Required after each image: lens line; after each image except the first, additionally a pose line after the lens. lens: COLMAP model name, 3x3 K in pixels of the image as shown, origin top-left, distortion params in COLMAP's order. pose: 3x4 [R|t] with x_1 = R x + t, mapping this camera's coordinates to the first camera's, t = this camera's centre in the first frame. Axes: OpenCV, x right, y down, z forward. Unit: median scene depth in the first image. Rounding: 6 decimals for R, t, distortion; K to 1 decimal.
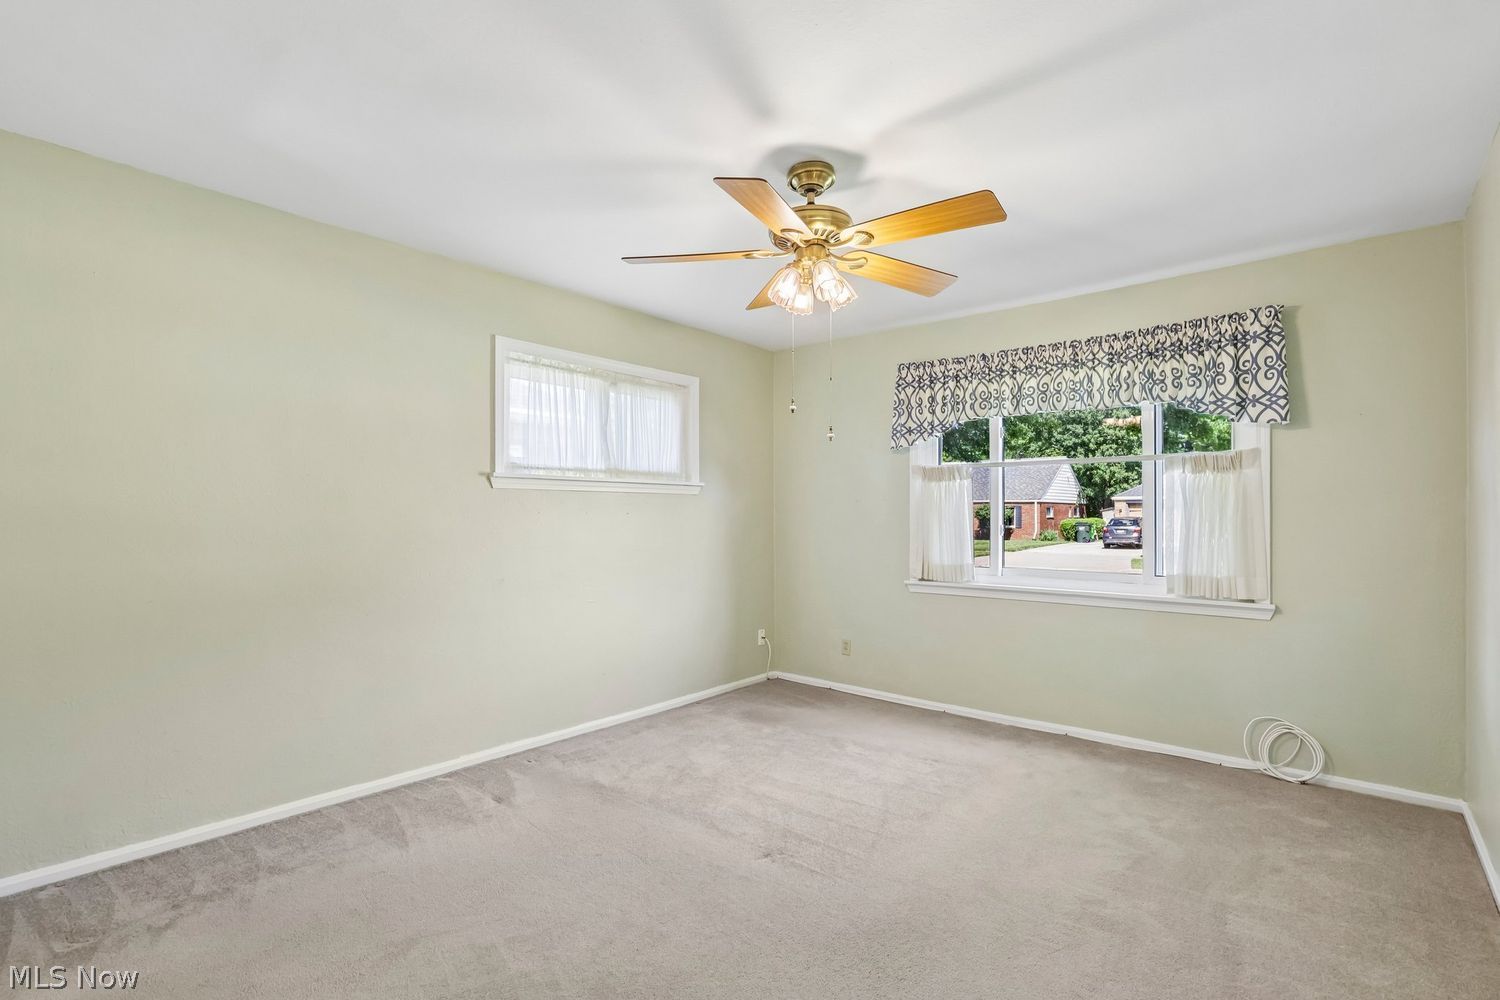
lens RADIAL K [[706.0, 0, 743.0], [0, 706.0, 509.6], [0, 0, 1]] dist [-0.003575, 0.003012]
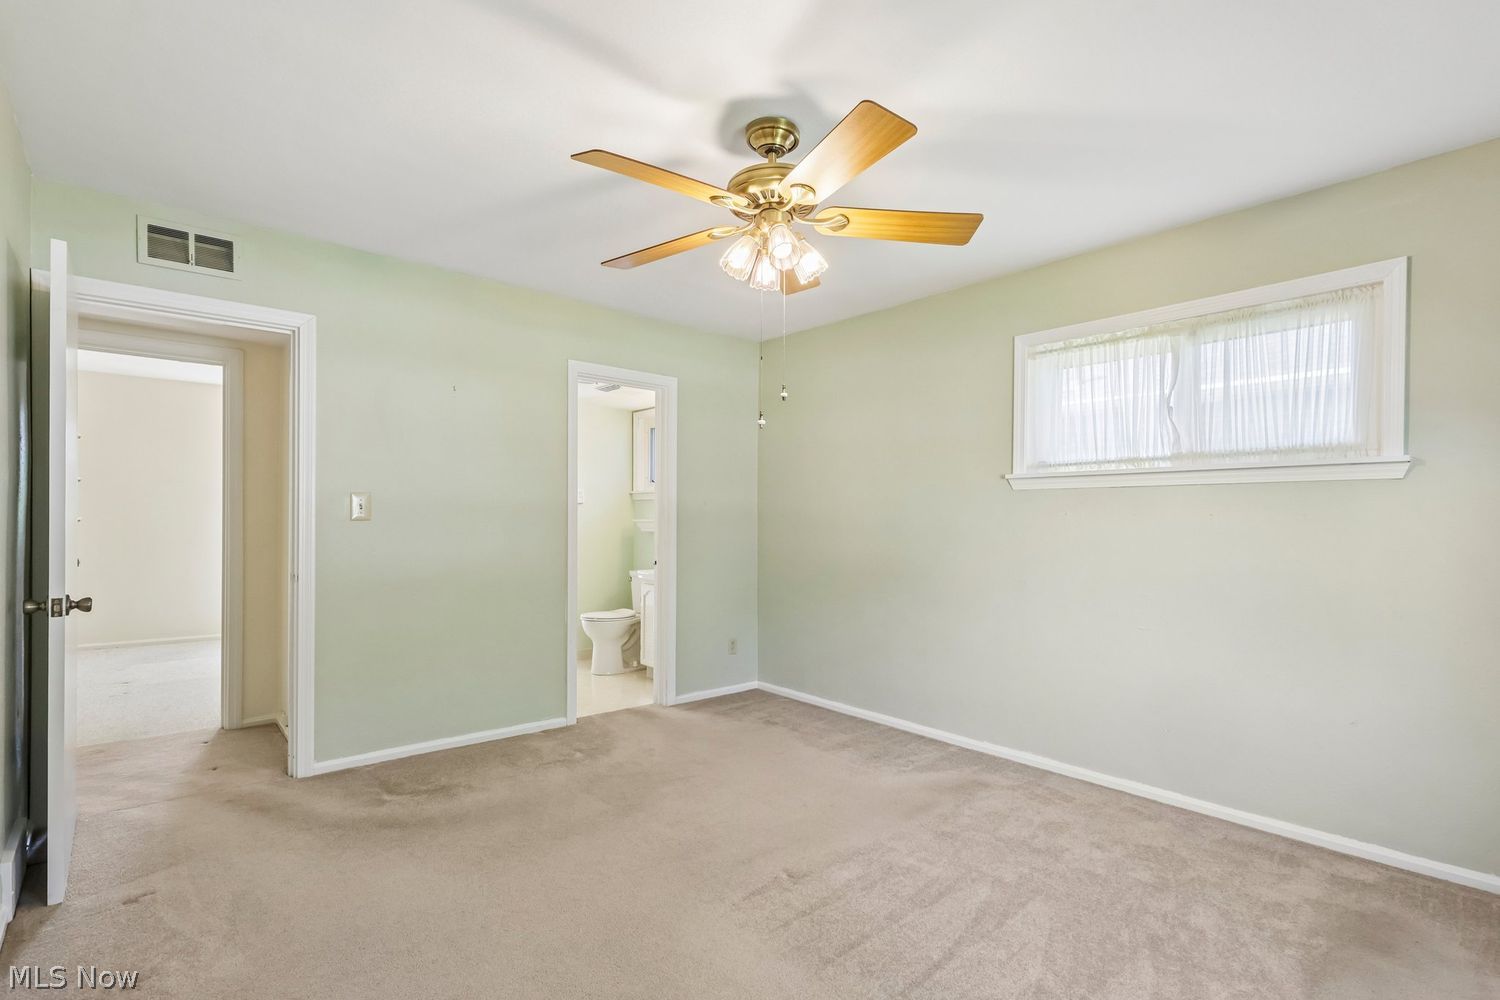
lens RADIAL K [[706.0, 0, 747.7], [0, 706.0, 514.5], [0, 0, 1]] dist [-0.003575, 0.003012]
pose [[-0.146878, -0.009627, -0.989108, 0.629882], [0.001458, 0.999949, -0.009949, 0.012533], [0.989154, -0.002904, -0.146857, 0.702642]]
